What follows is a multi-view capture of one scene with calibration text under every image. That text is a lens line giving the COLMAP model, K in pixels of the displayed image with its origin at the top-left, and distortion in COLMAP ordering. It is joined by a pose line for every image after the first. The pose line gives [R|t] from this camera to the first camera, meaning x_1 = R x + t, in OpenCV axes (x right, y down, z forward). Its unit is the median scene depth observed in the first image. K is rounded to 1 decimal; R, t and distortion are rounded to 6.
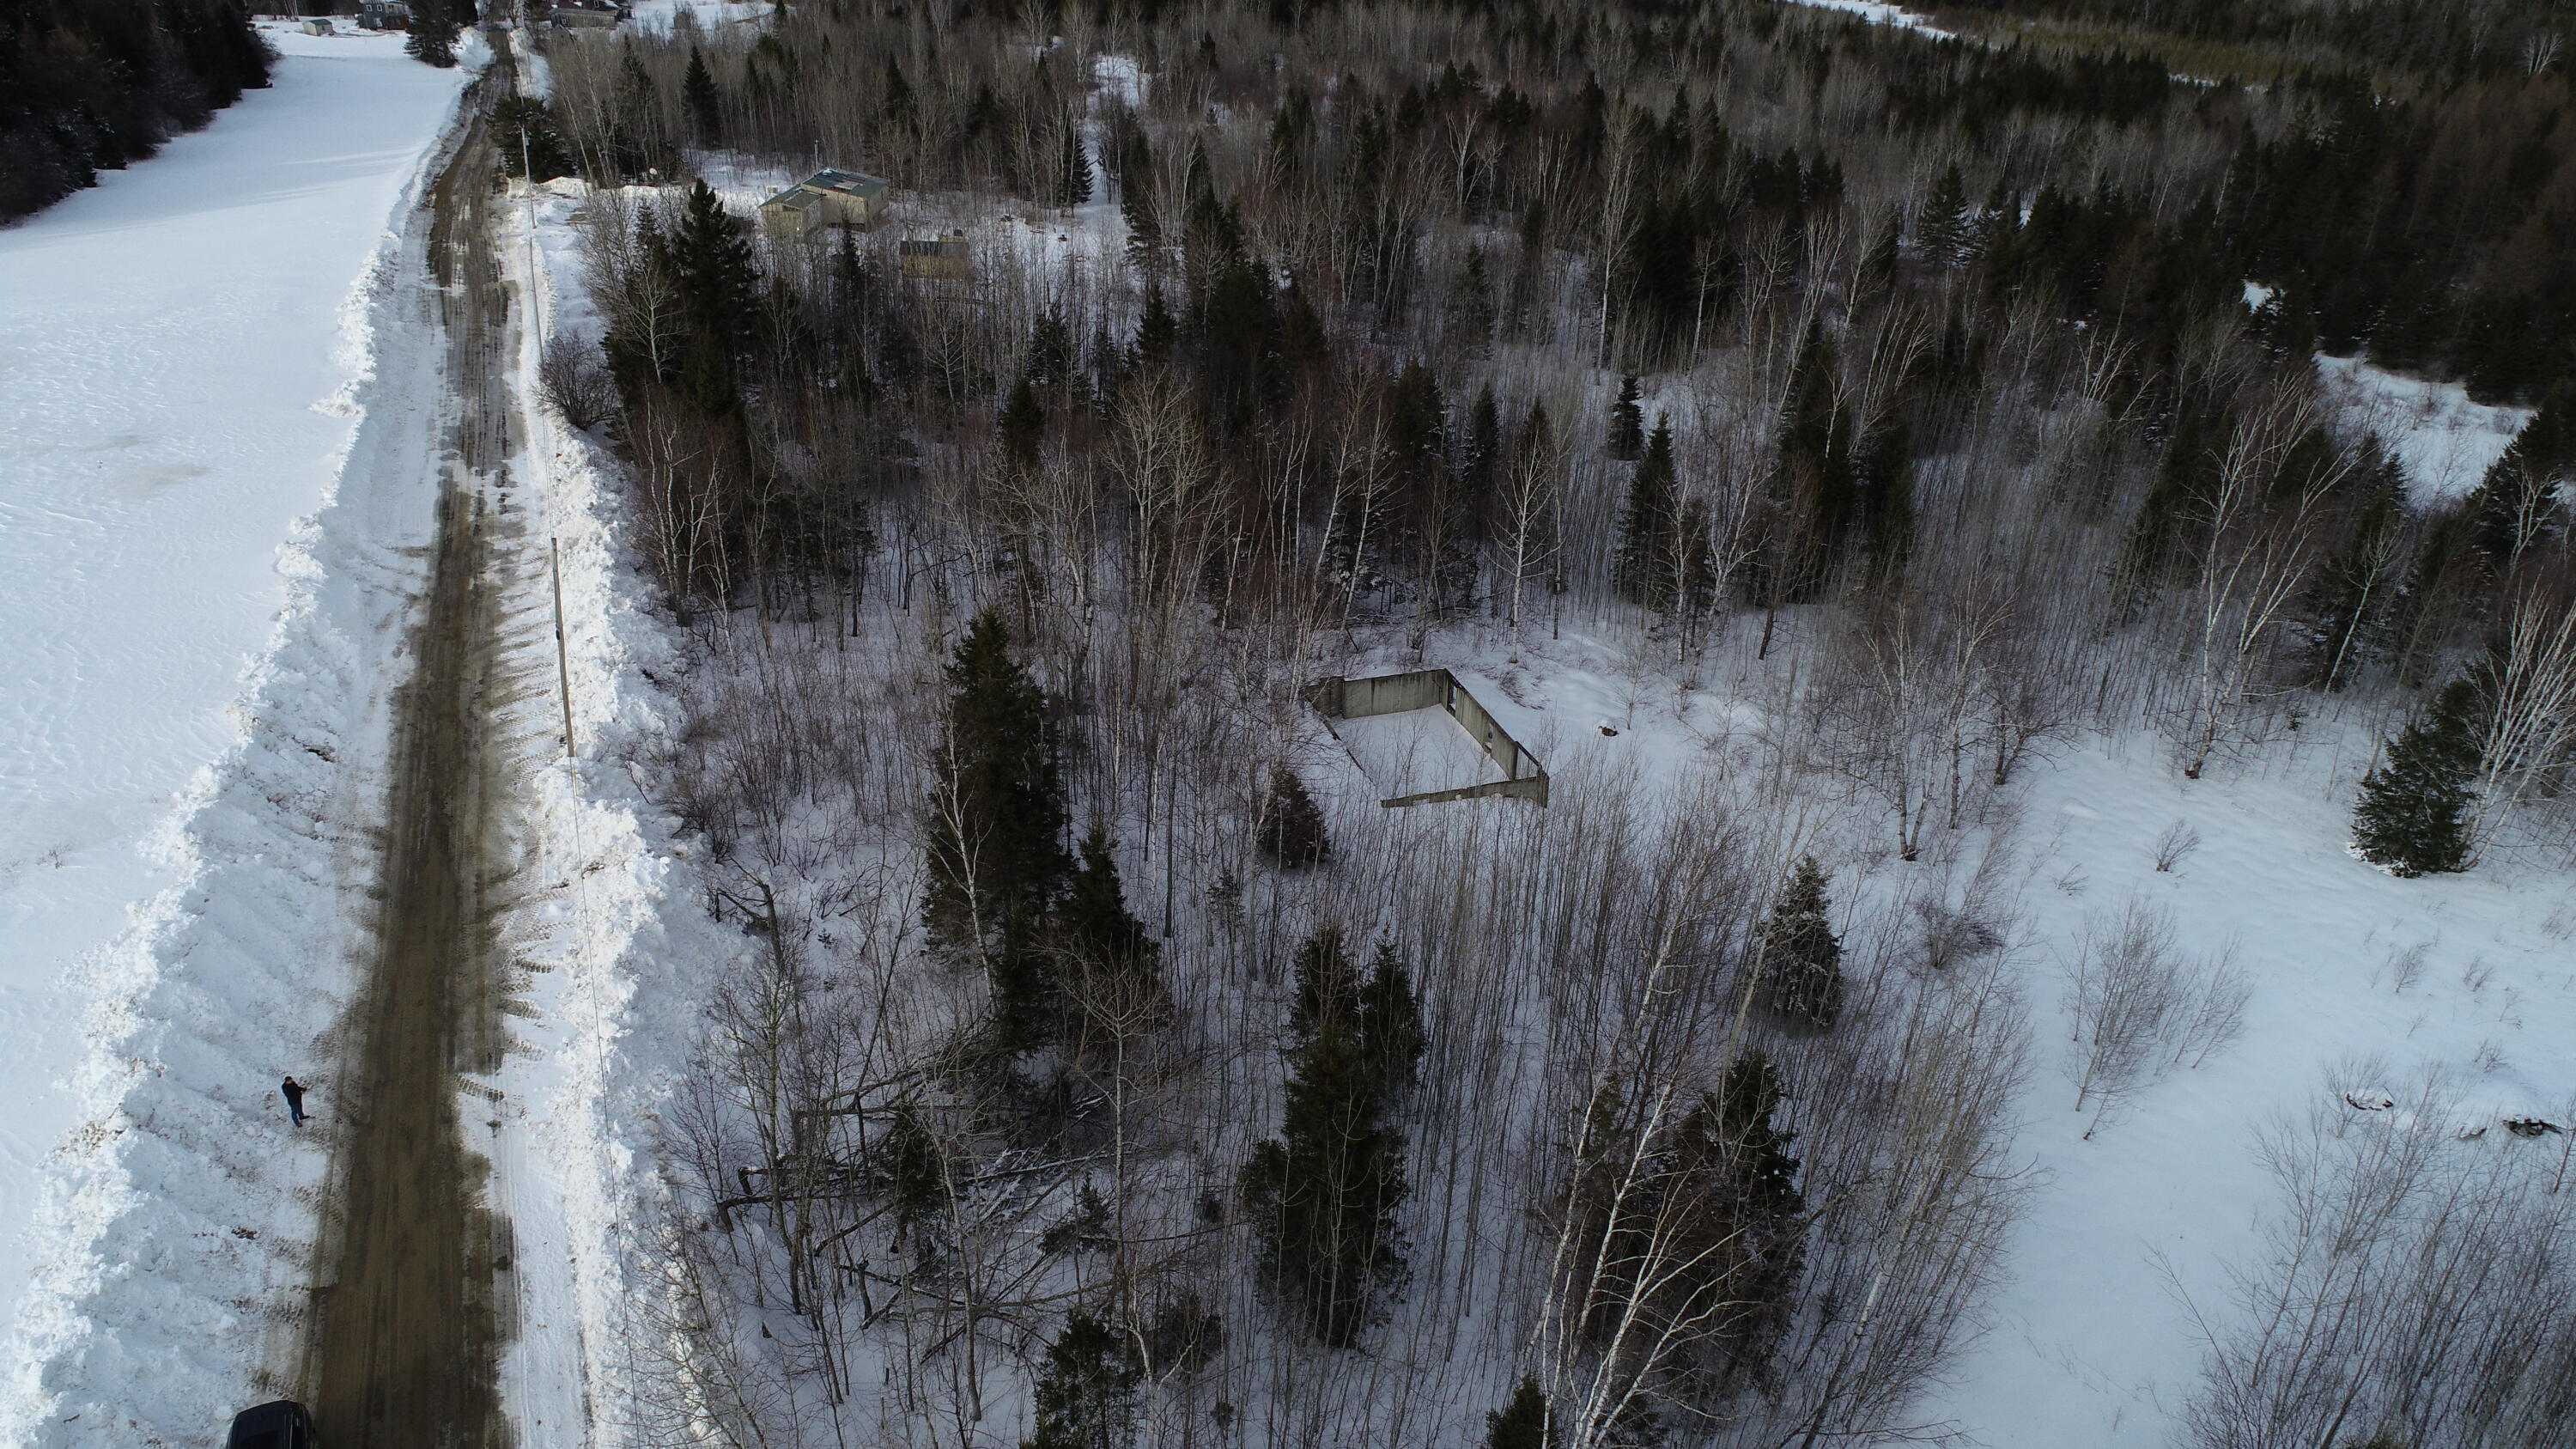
lens RADIAL K [[1734.3, 0, 1266.7], [0, 1734.3, 733.4], [0, 0, 1]] dist [-0.007440, 0.006847]
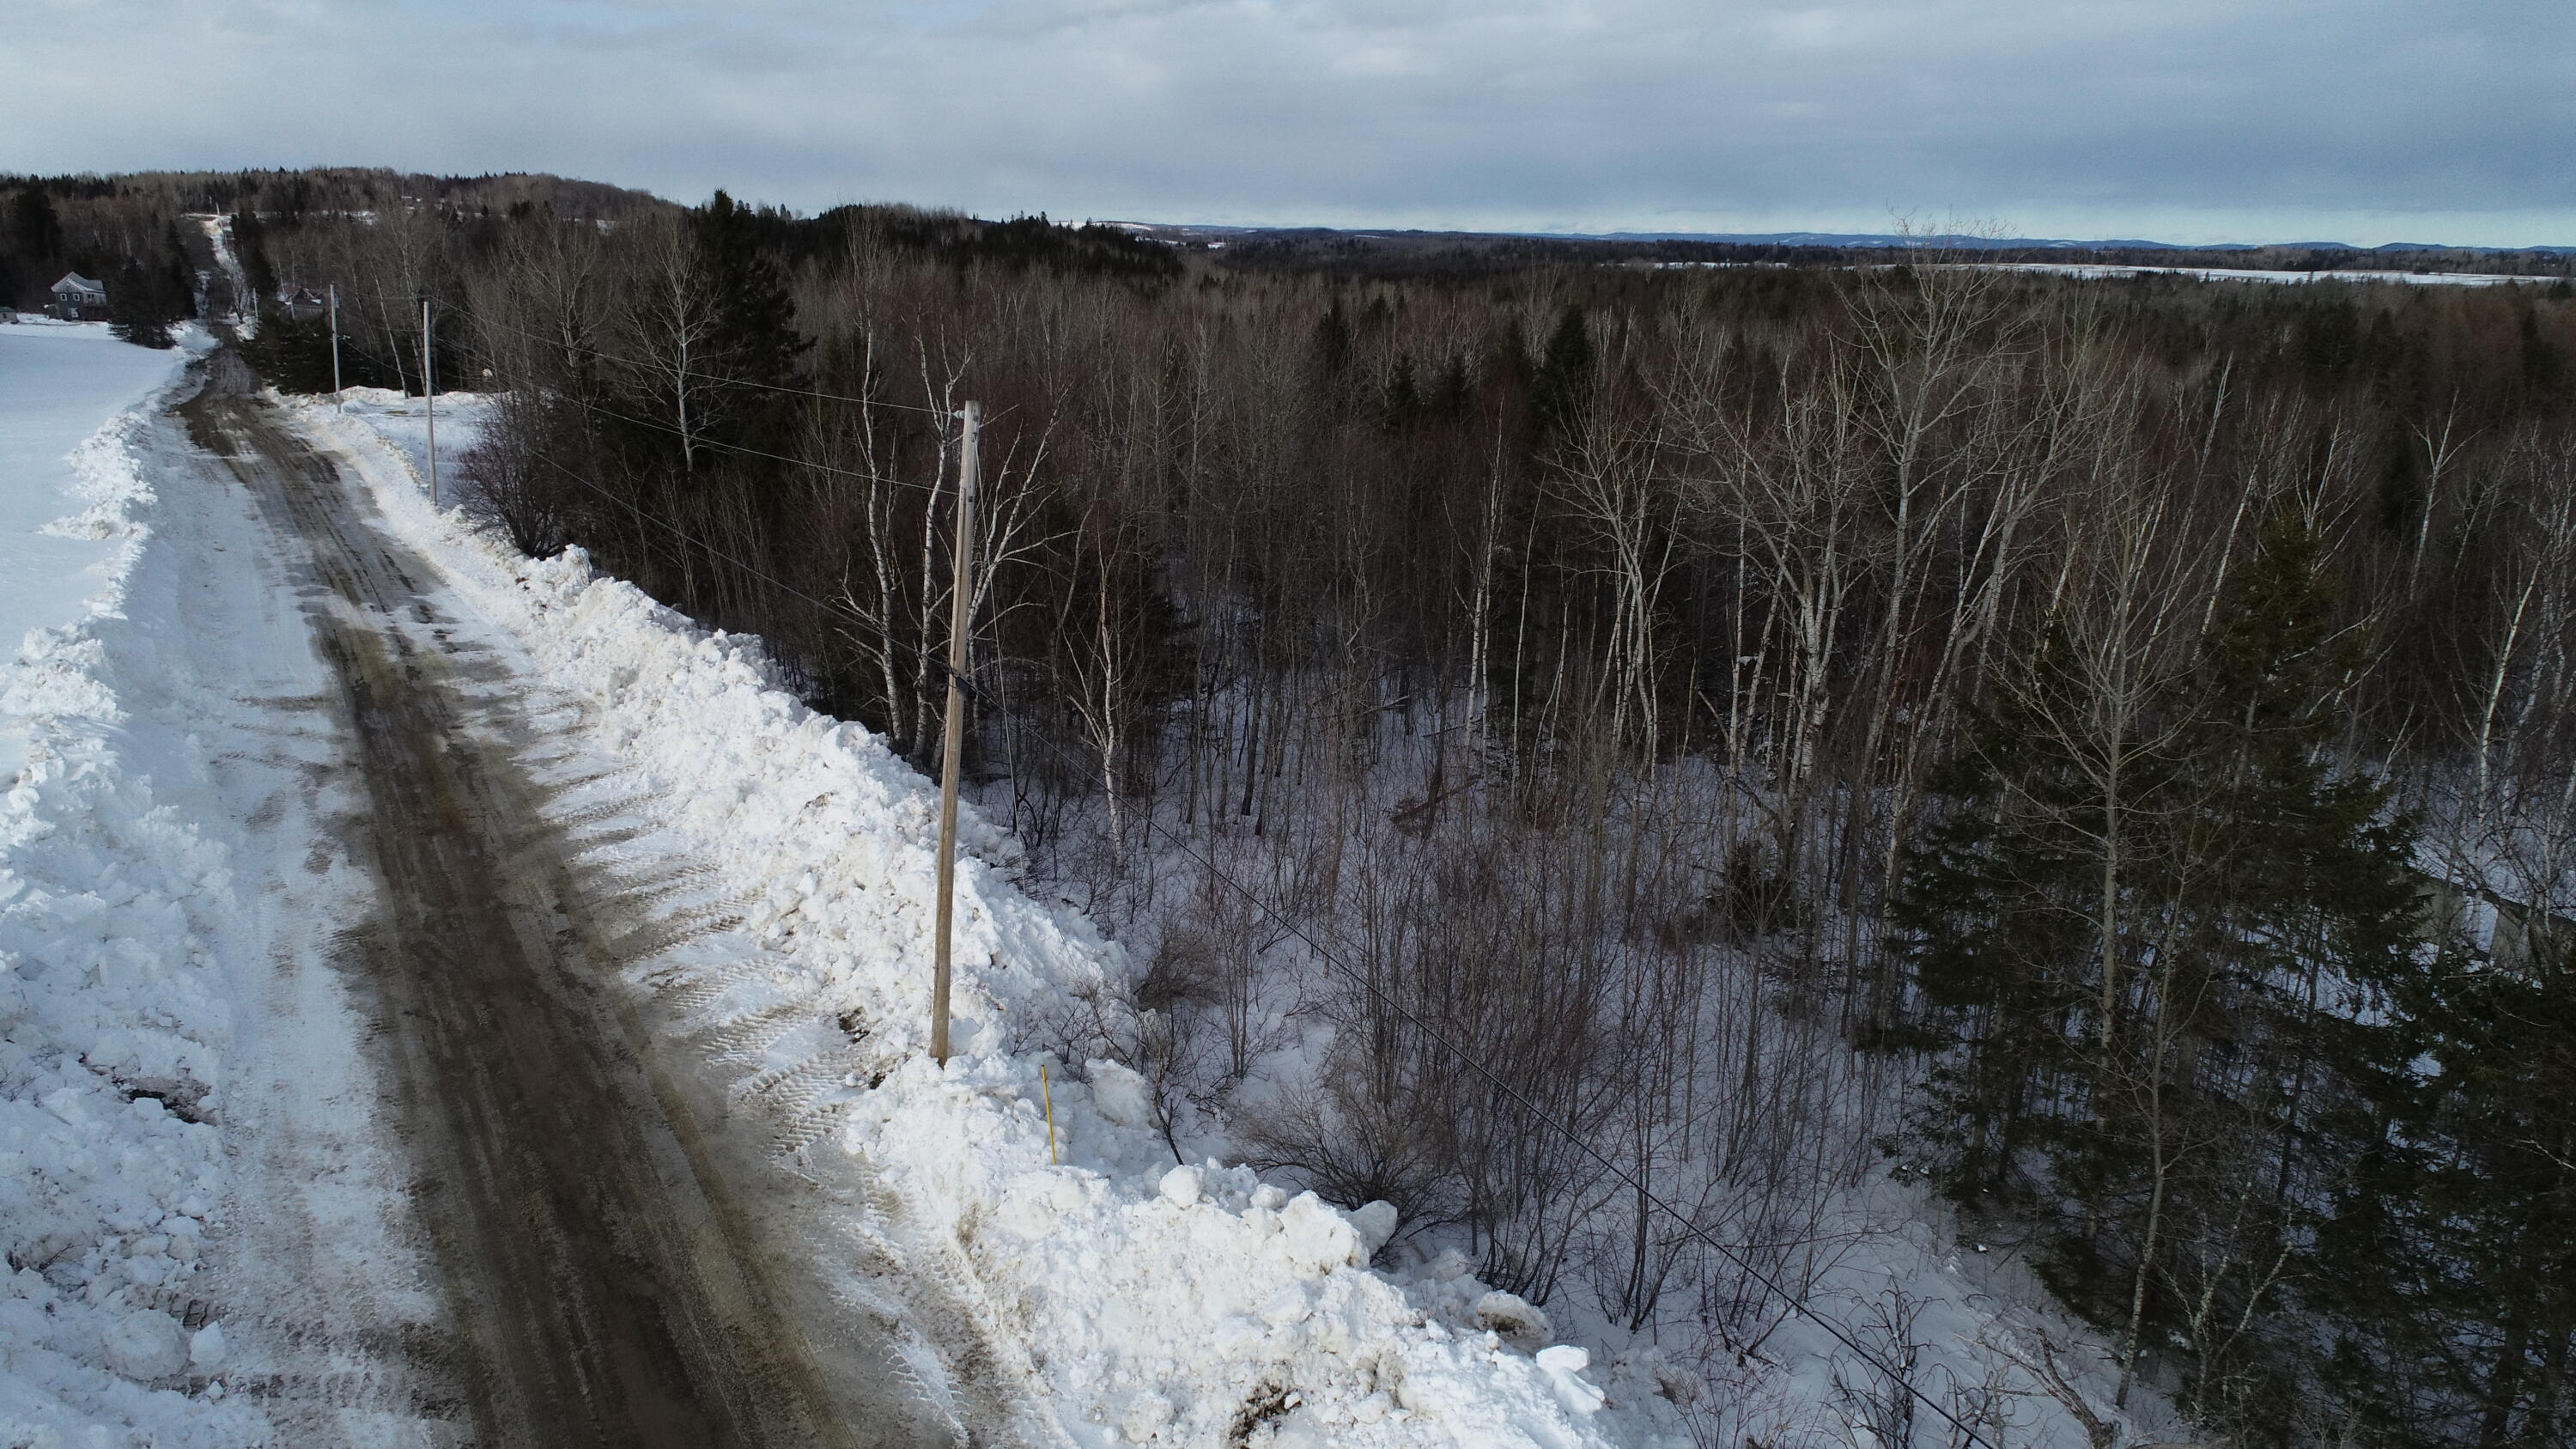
lens RADIAL K [[1734.3, 0, 1273.8], [0, 1734.3, 720.6], [0, 0, 1]] dist [-0.007440, 0.006847]
pose [[0.985922, -0.041379, 0.162007, -0.342595], [0.073348, 0.977726, -0.196650, 0.018369], [-0.150261, 0.205765, 0.966997, 0.558078]]
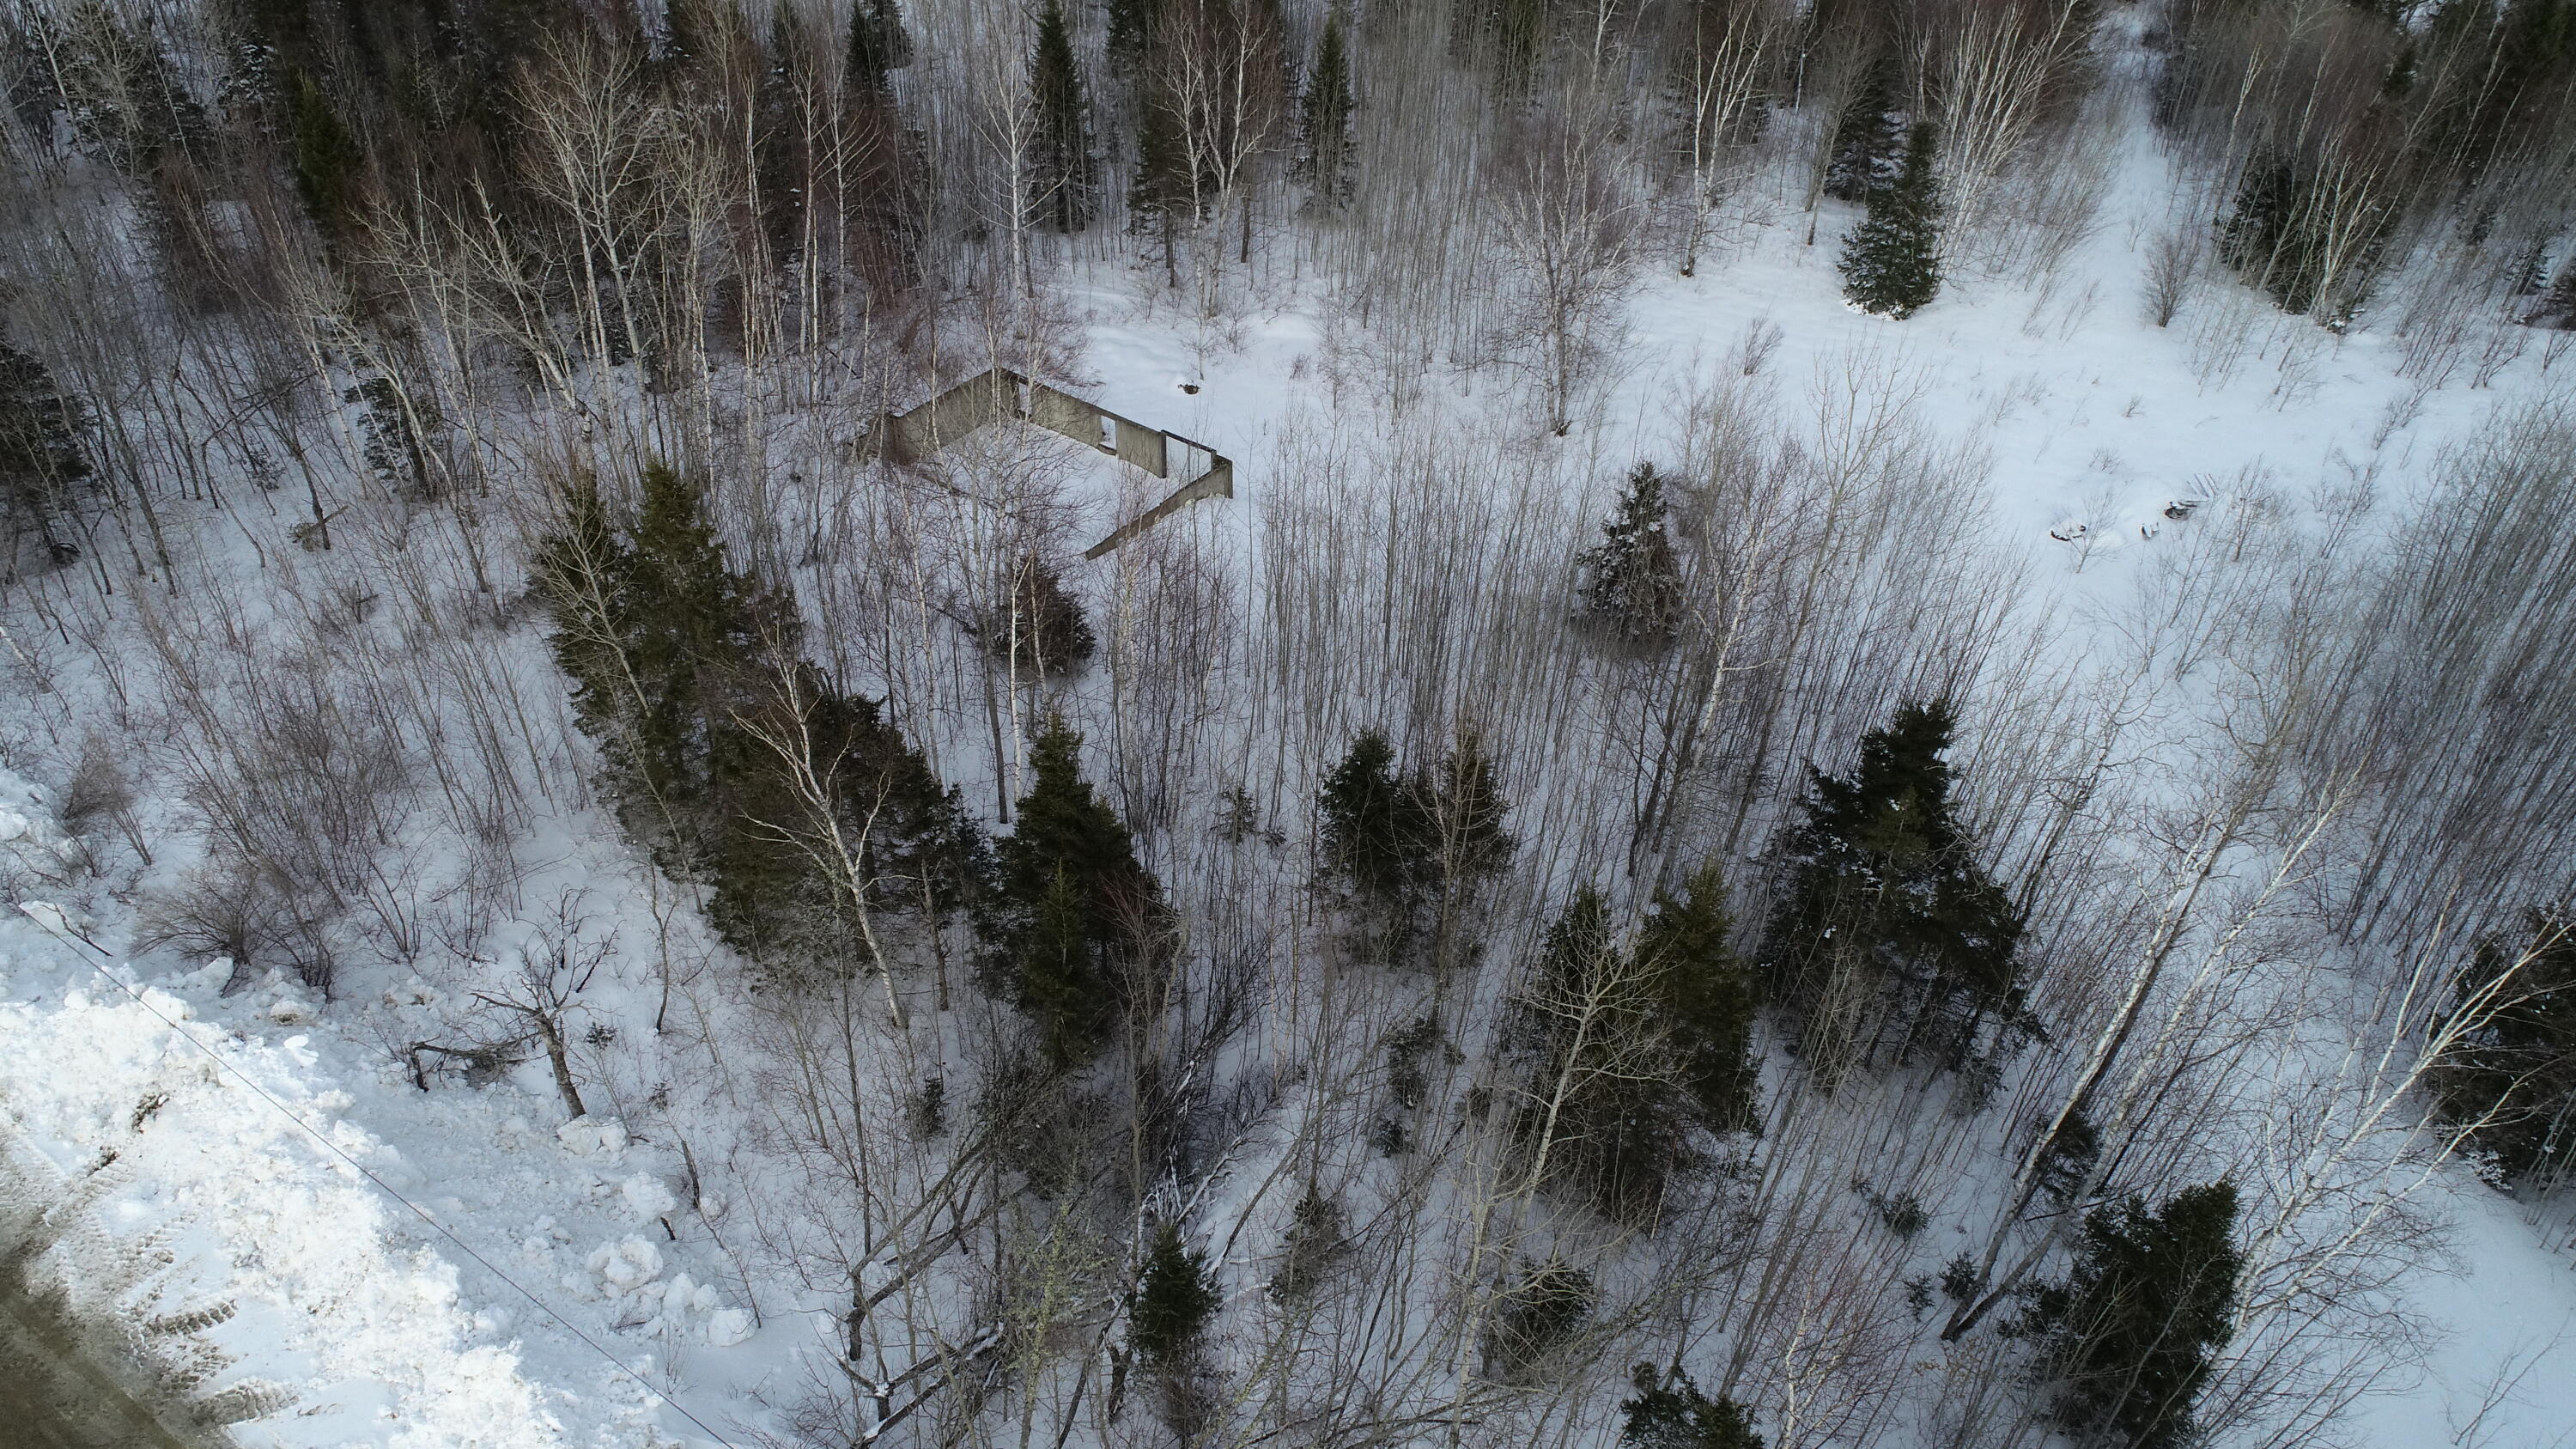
lens RADIAL K [[1734.3, 0, 1272.1], [0, 1734.3, 745.5], [0, 0, 1]] dist [-0.007440, 0.006847]
pose [[0.813331, -0.364769, 0.453251, -0.242305], [0.256814, 0.924132, 0.282891, -0.077242], [-0.522053, -0.113683, 0.845303, 0.275912]]
